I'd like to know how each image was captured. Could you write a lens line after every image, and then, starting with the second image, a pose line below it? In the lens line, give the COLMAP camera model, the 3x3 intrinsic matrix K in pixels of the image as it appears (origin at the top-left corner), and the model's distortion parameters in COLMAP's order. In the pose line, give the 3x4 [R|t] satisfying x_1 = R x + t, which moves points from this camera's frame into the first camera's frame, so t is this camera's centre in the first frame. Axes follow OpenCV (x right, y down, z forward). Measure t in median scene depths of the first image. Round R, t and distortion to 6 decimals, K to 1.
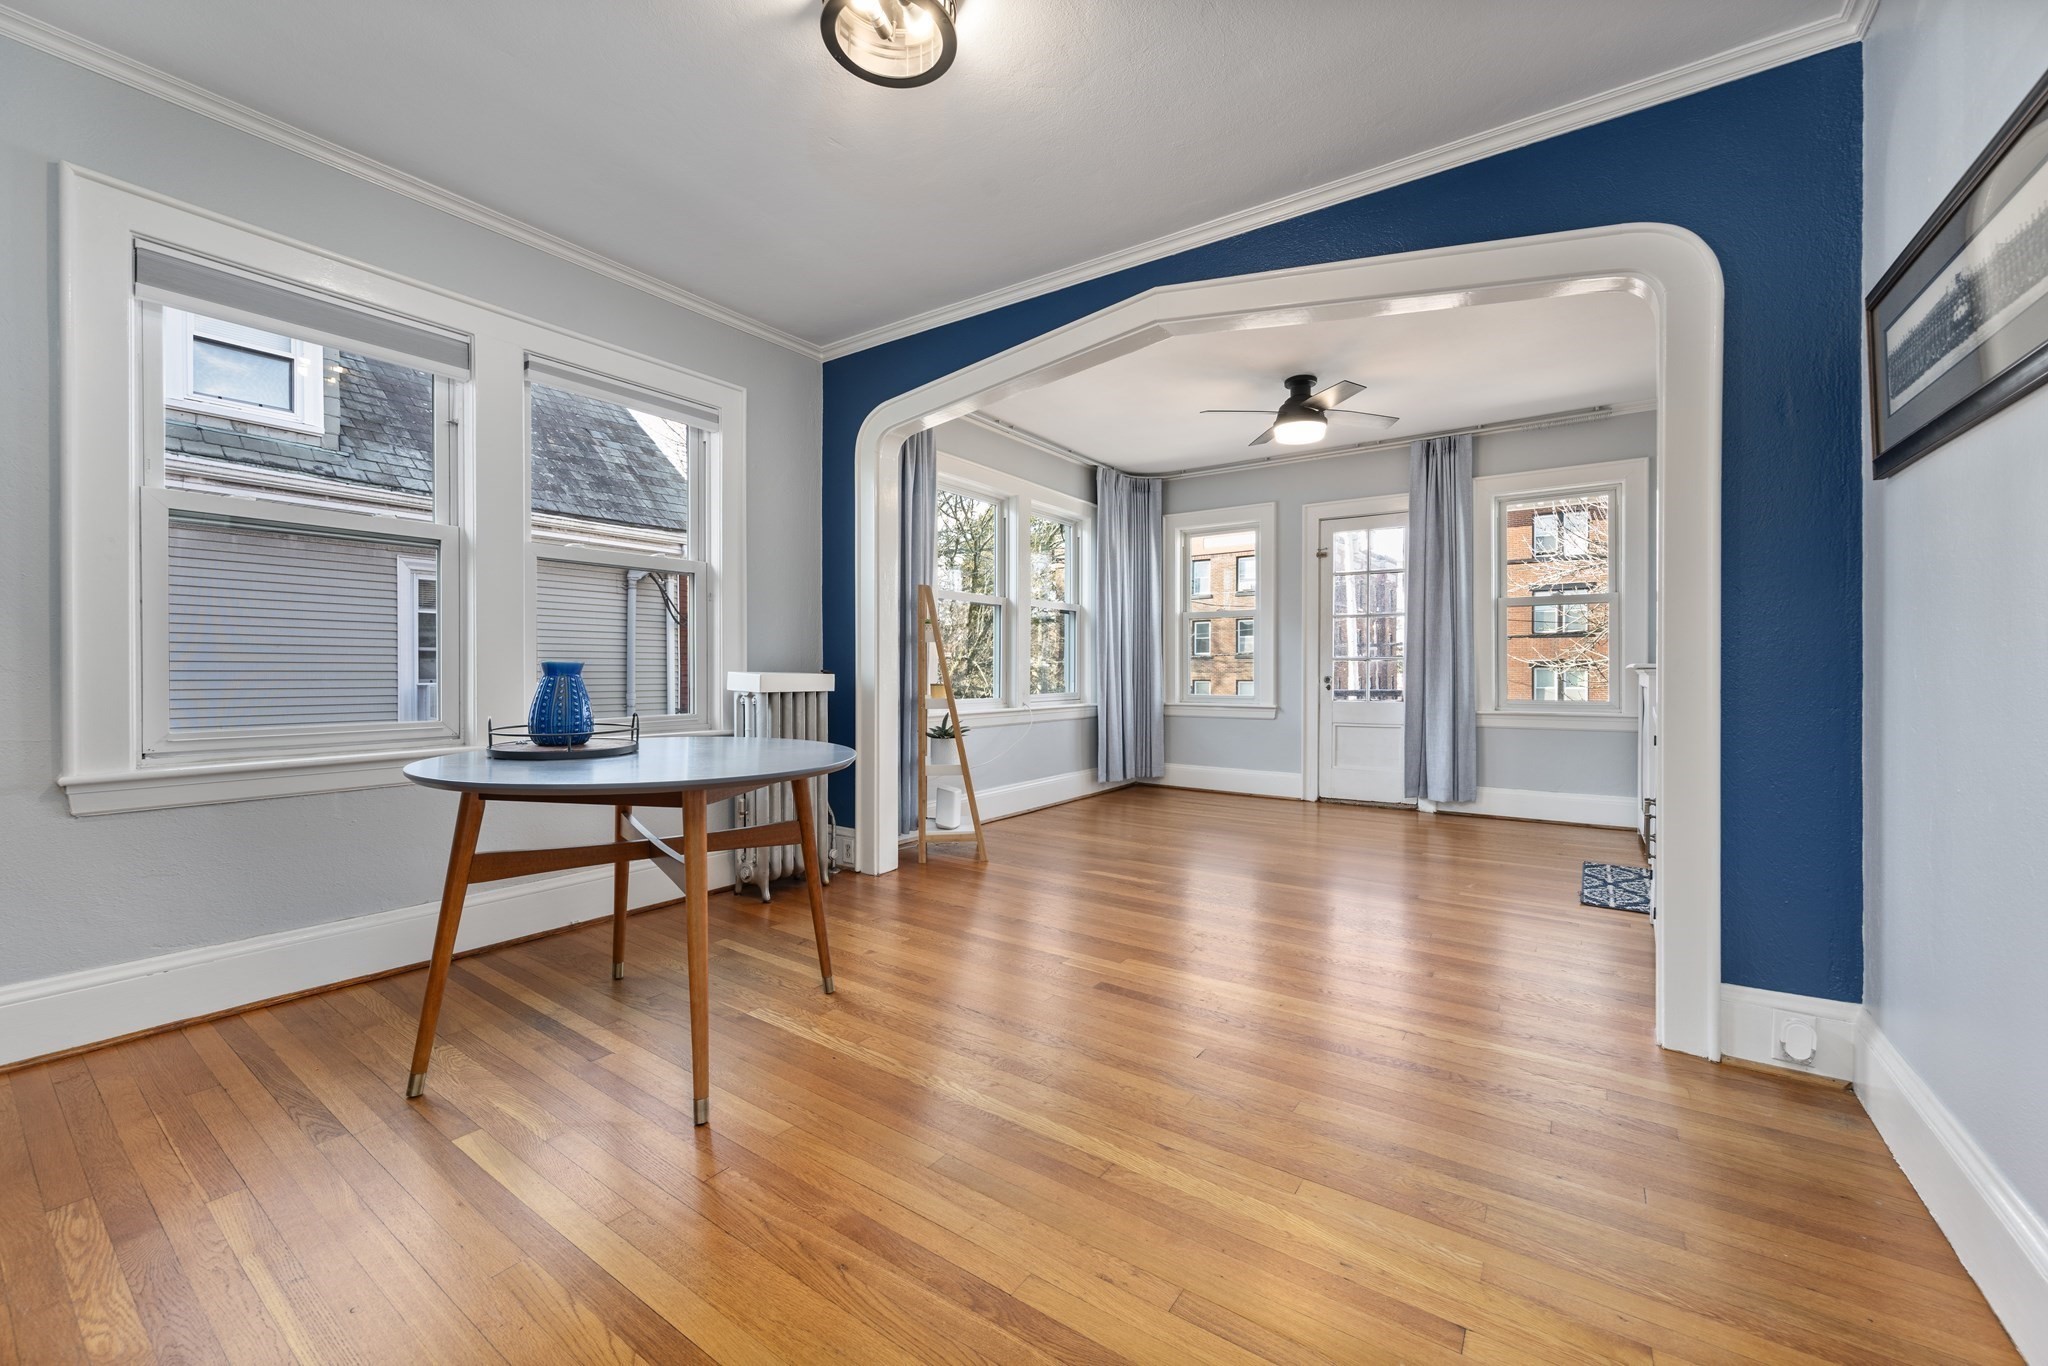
lens RADIAL K [[807.1, 0, 1031.4], [0, 807.1, 673.5], [0, 0, 1]] dist [-0.001527, -0.000282]
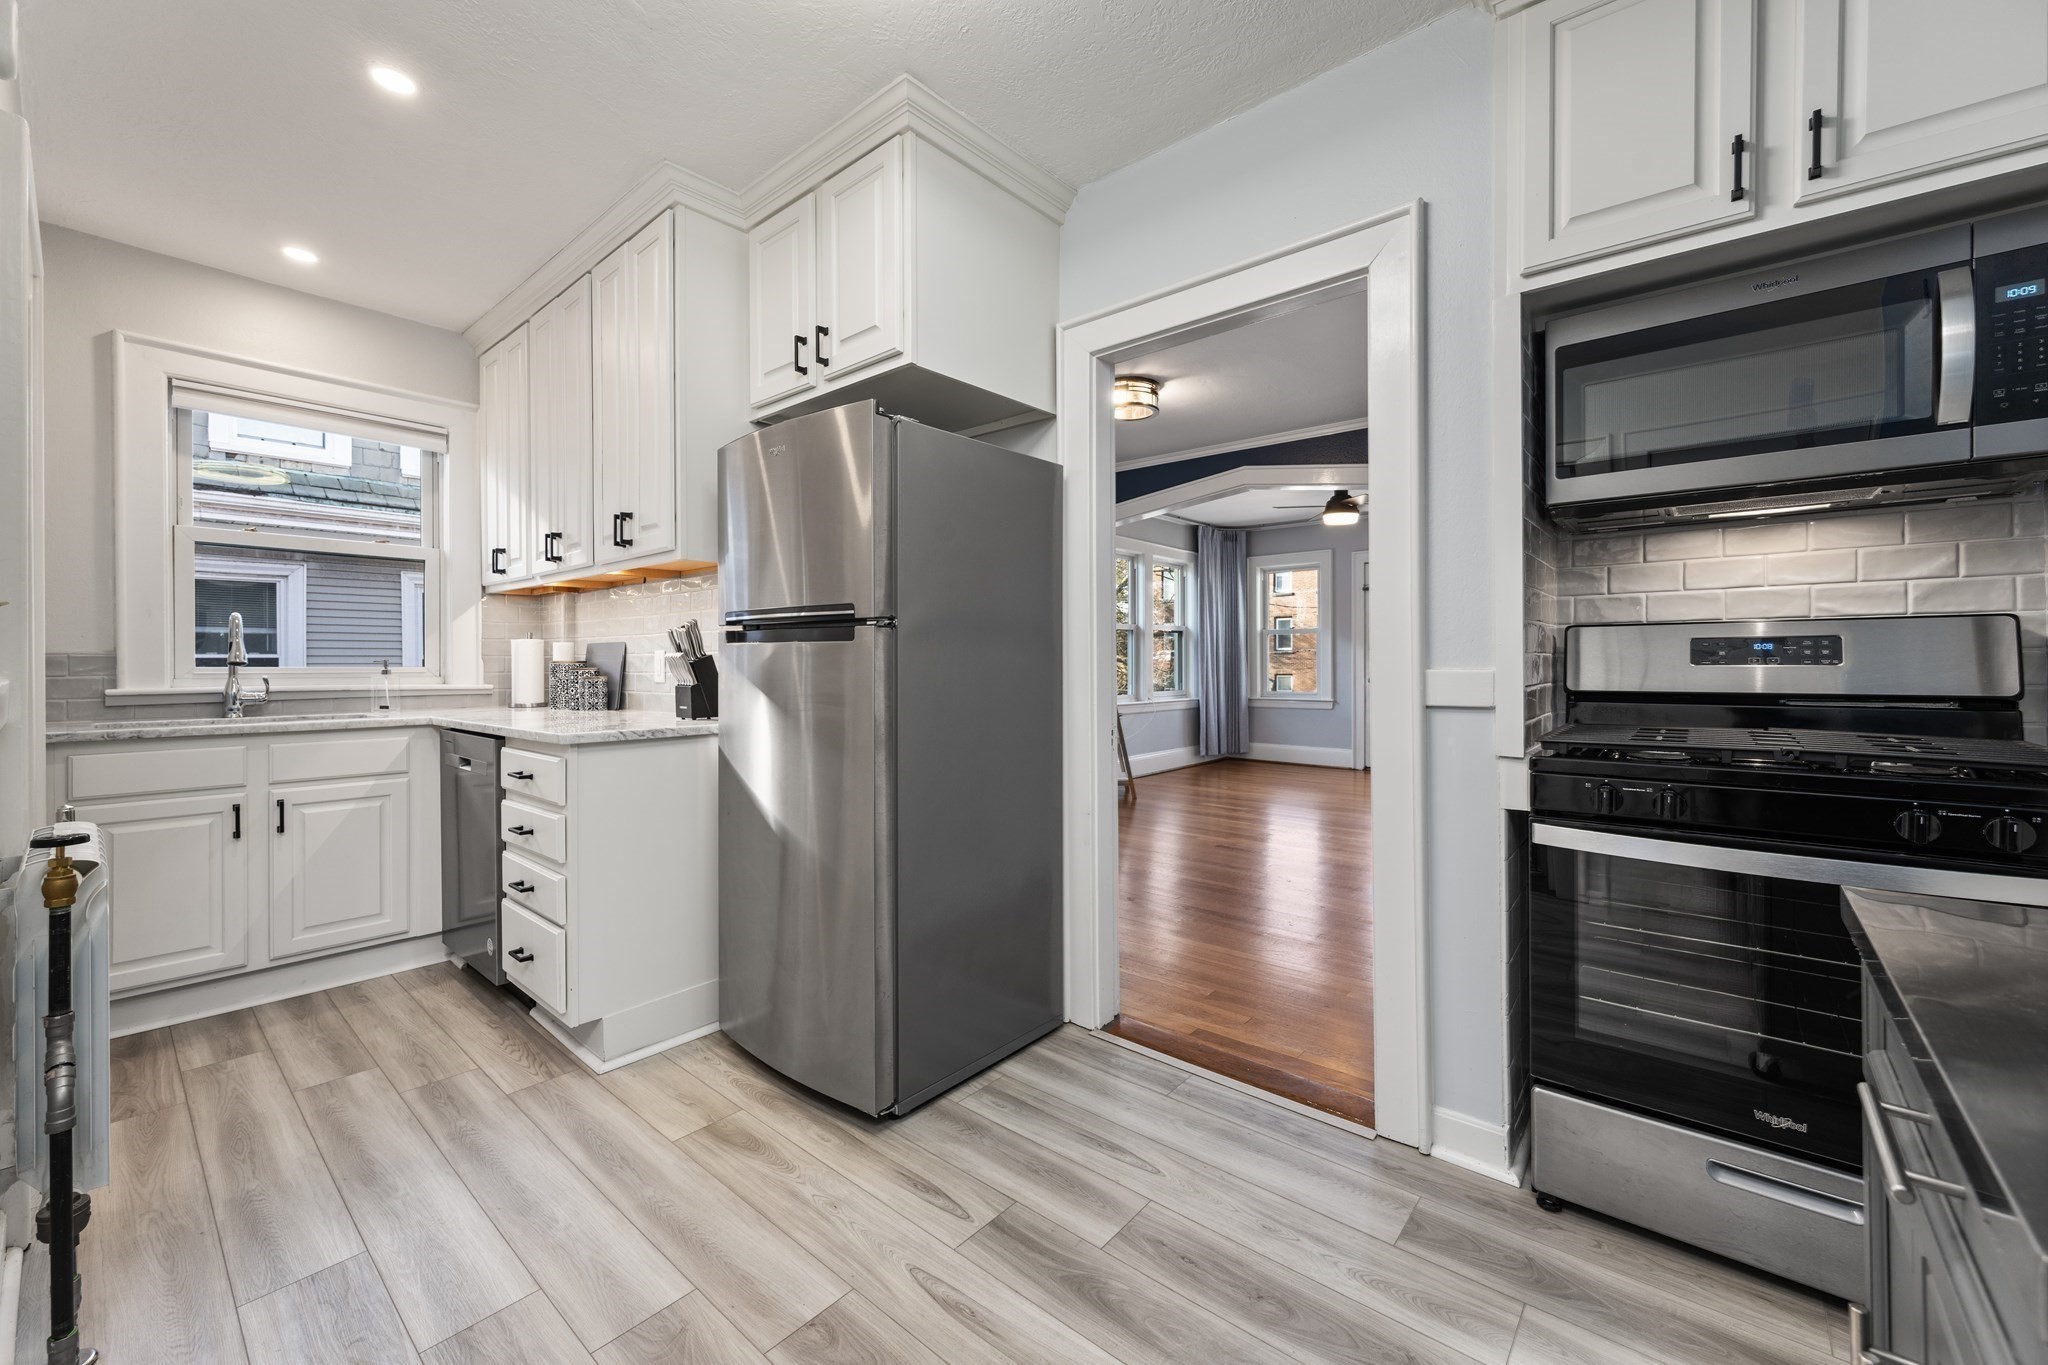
lens RADIAL K [[812.3, 0, 1032.0], [0, 812.3, 660.8], [0, 0, 1]] dist [-0.001014, -0.000262]
pose [[0.995396, -0.004691, -0.095734, -0.071249], [0.004011, 0.999965, -0.007290, -0.017697], [0.095765, 0.006872, 0.995380, -0.417546]]
